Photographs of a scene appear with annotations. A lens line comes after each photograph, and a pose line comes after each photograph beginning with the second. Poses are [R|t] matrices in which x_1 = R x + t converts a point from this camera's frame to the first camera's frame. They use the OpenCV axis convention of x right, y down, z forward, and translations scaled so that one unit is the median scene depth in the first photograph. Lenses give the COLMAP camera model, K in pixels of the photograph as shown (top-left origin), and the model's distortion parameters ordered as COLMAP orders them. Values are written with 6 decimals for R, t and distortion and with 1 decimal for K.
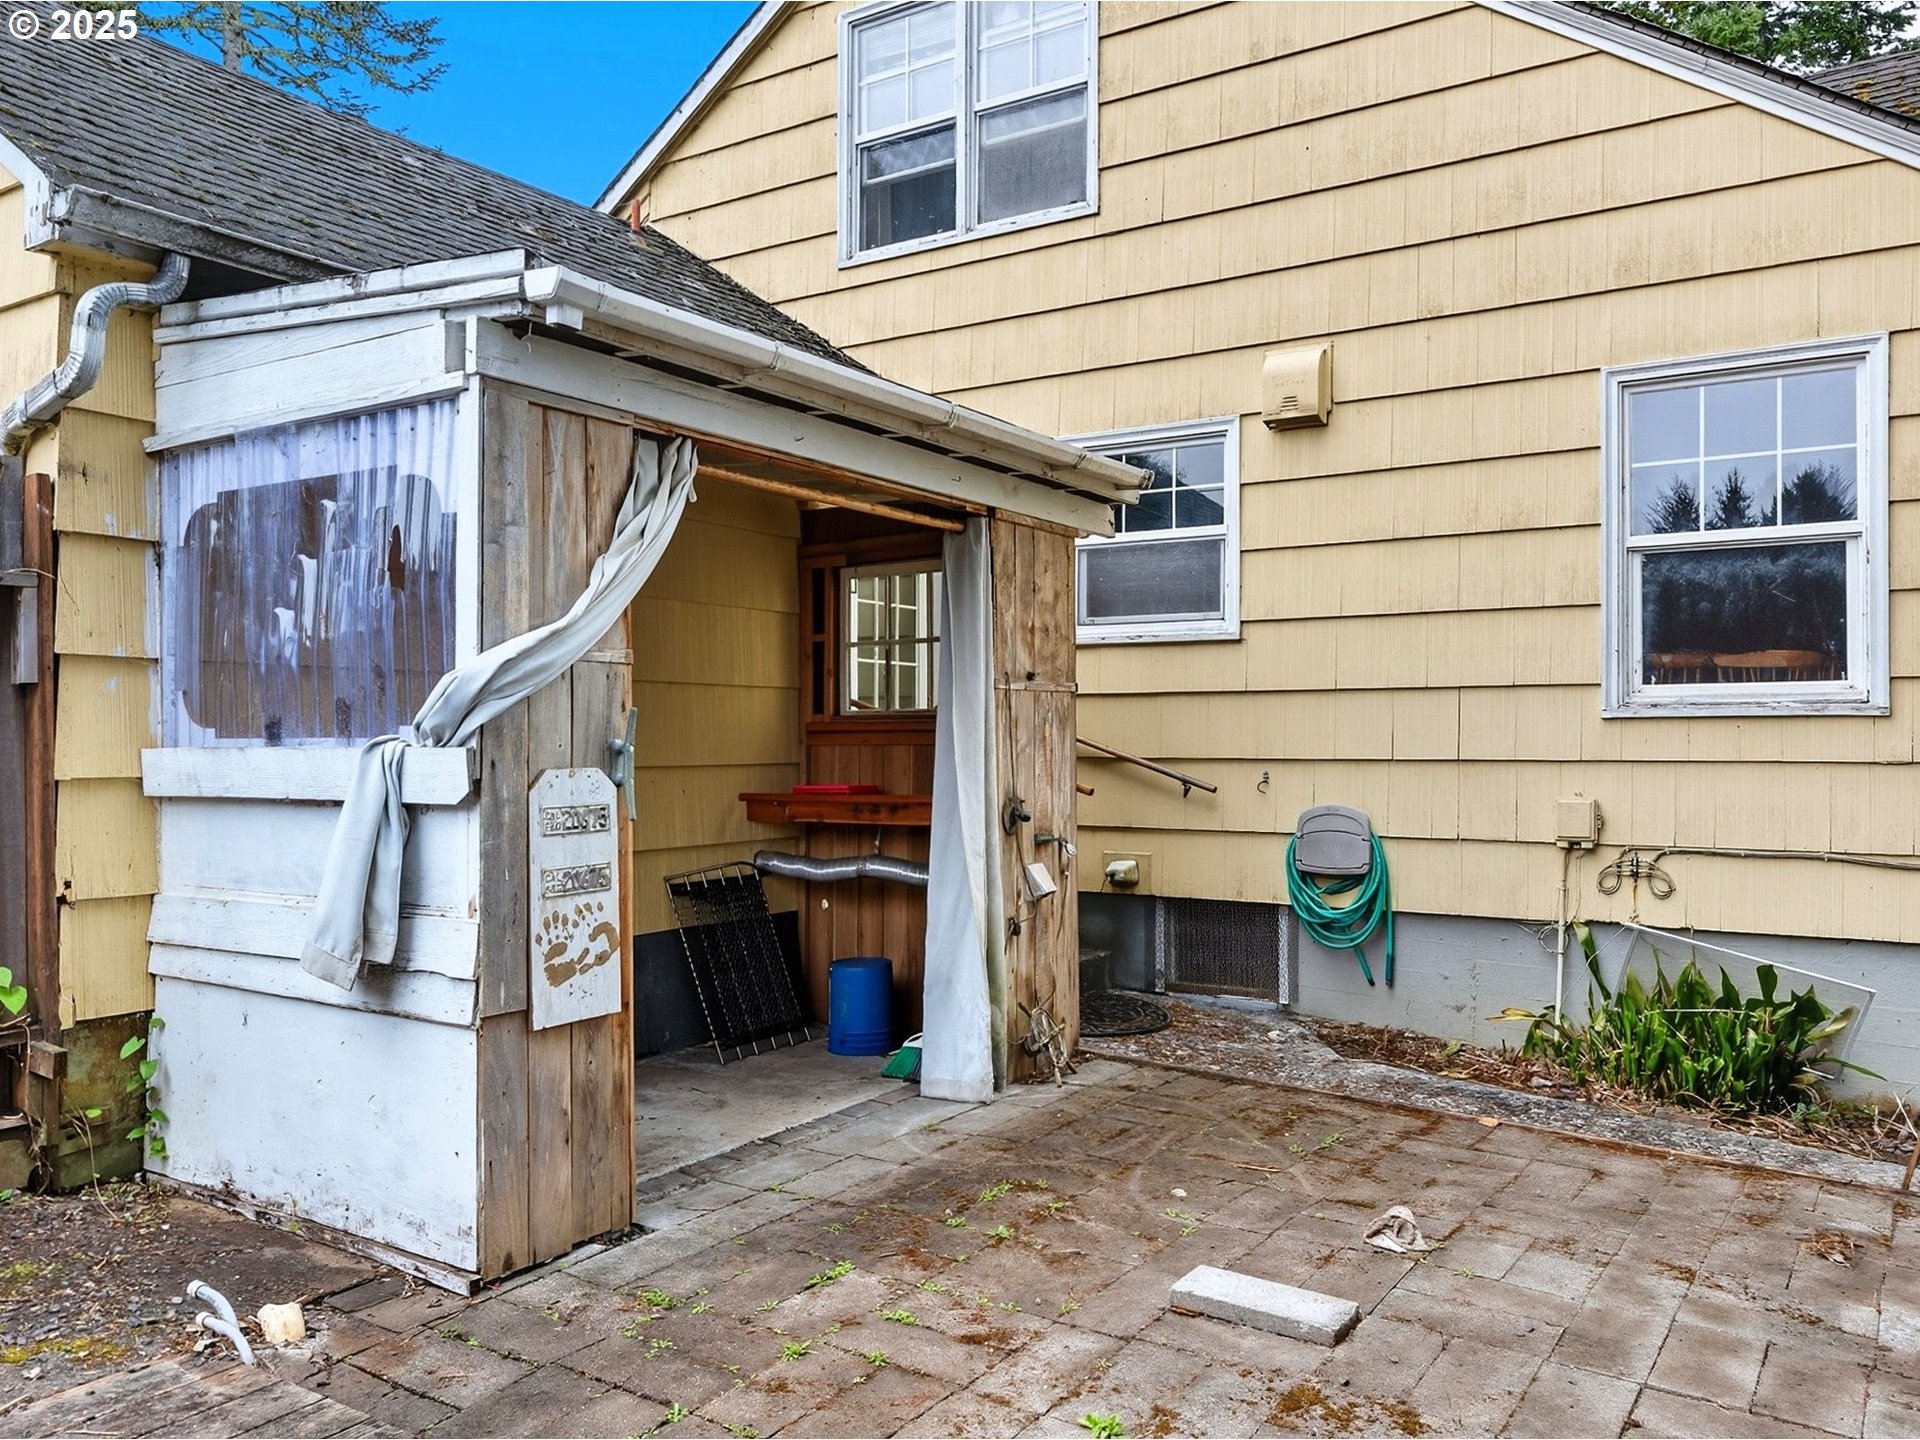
lens RADIAL K [[1440.2, 0, 959.0], [0, 1440.2, 734.0], [0, 0, 1]] dist [0.013943, 0.003735]
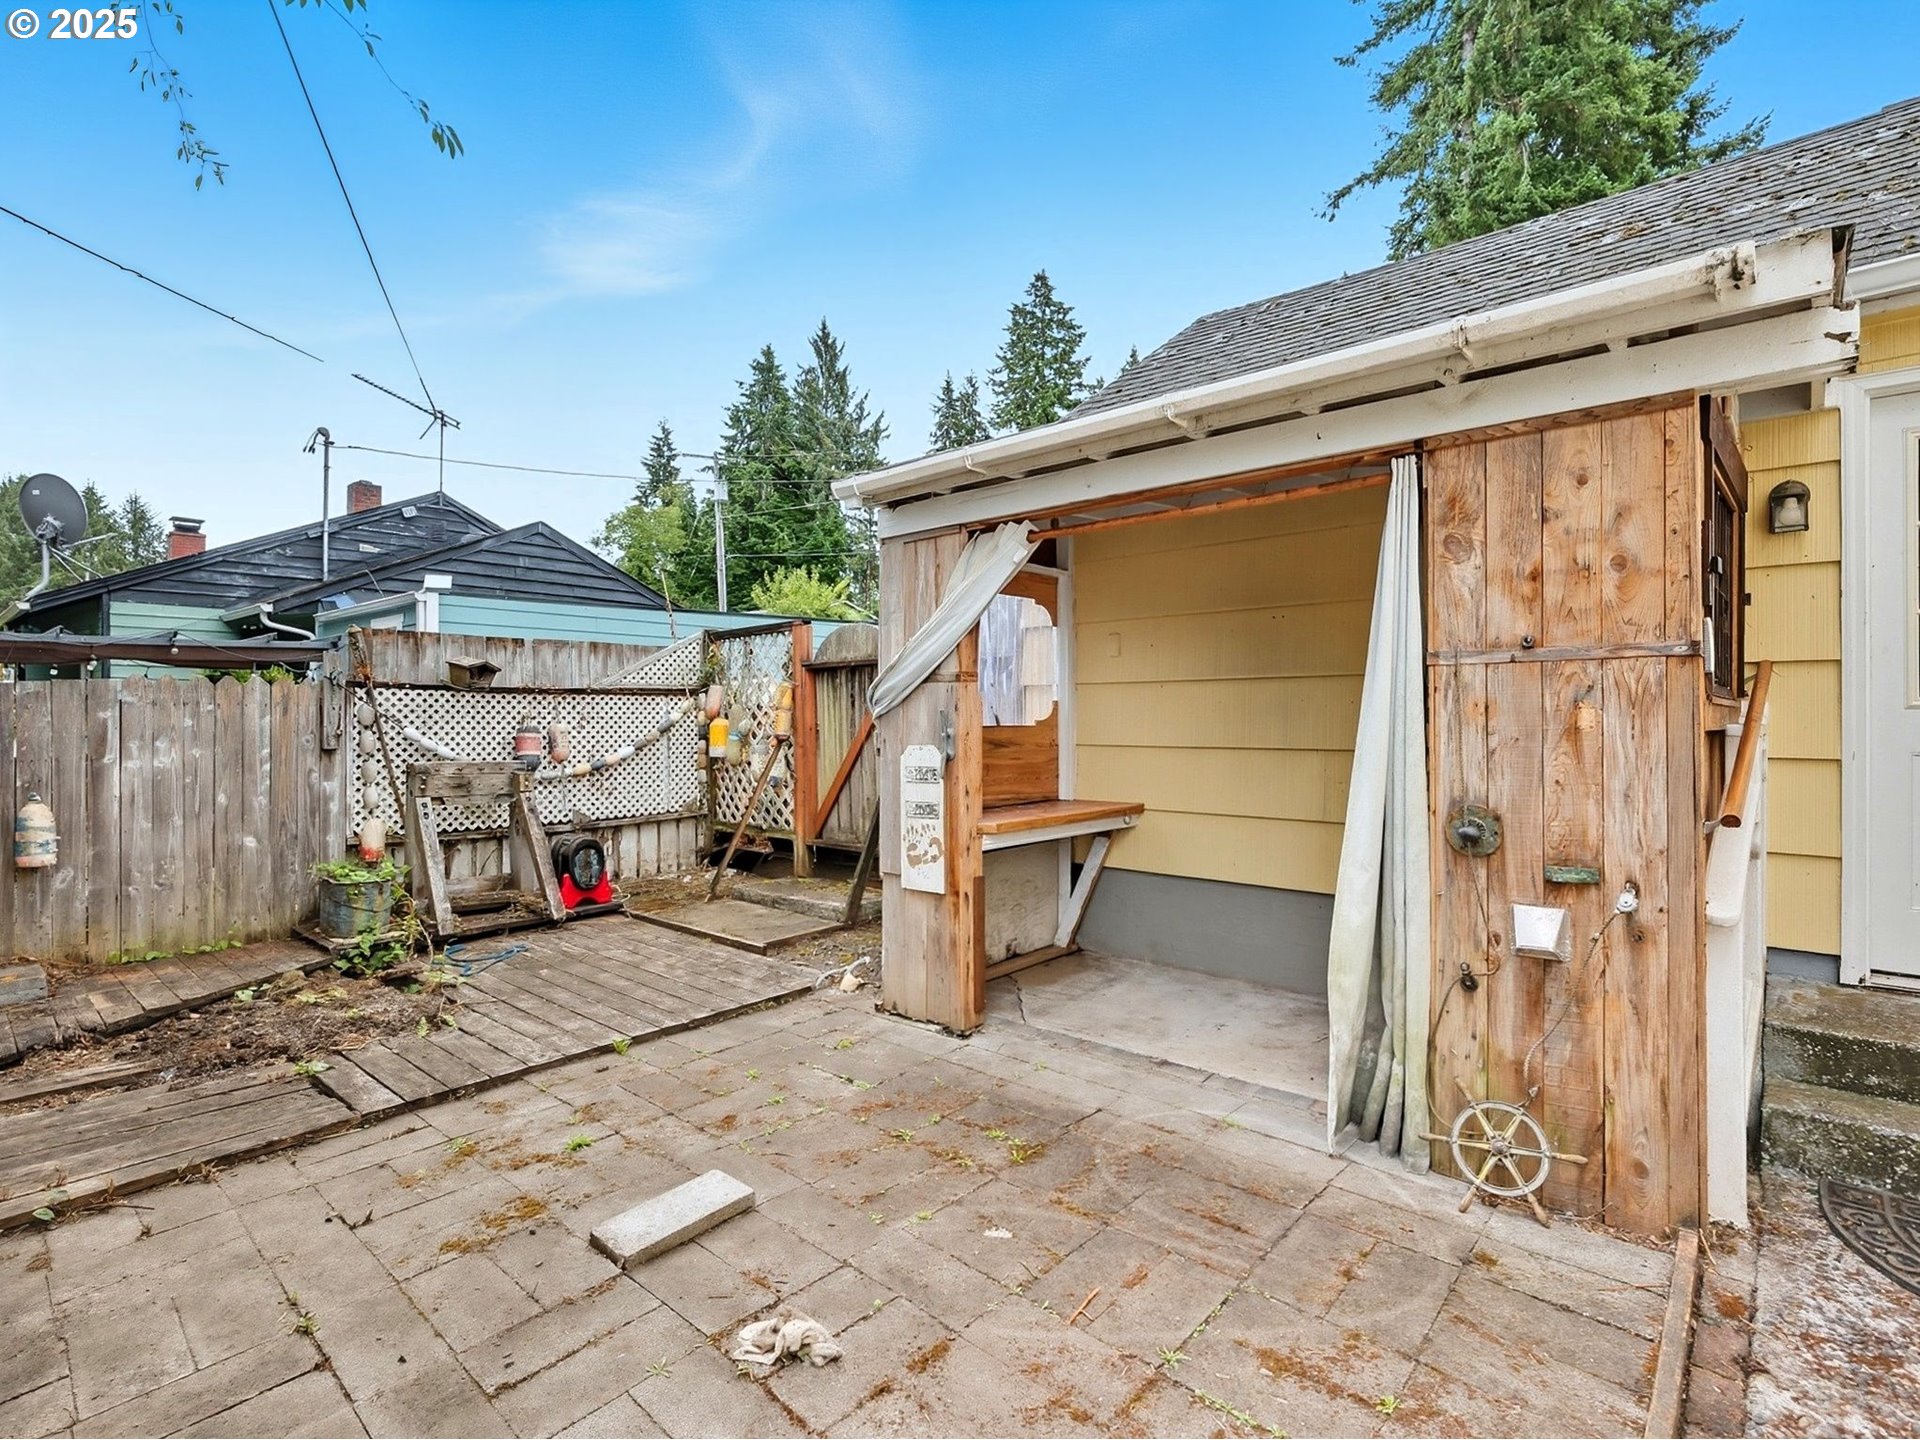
lens RADIAL K [[914.8, 0, 956.5], [0, 914.8, 714.6], [0, 0, 1]] dist [-0.000177, -0.000130]
pose [[-0.139752, -0.005127, -0.990173, 0.792548], [0.009742, 0.999931, -0.006553, -0.005500], [0.990139, -0.010562, -0.139692, 1.152295]]
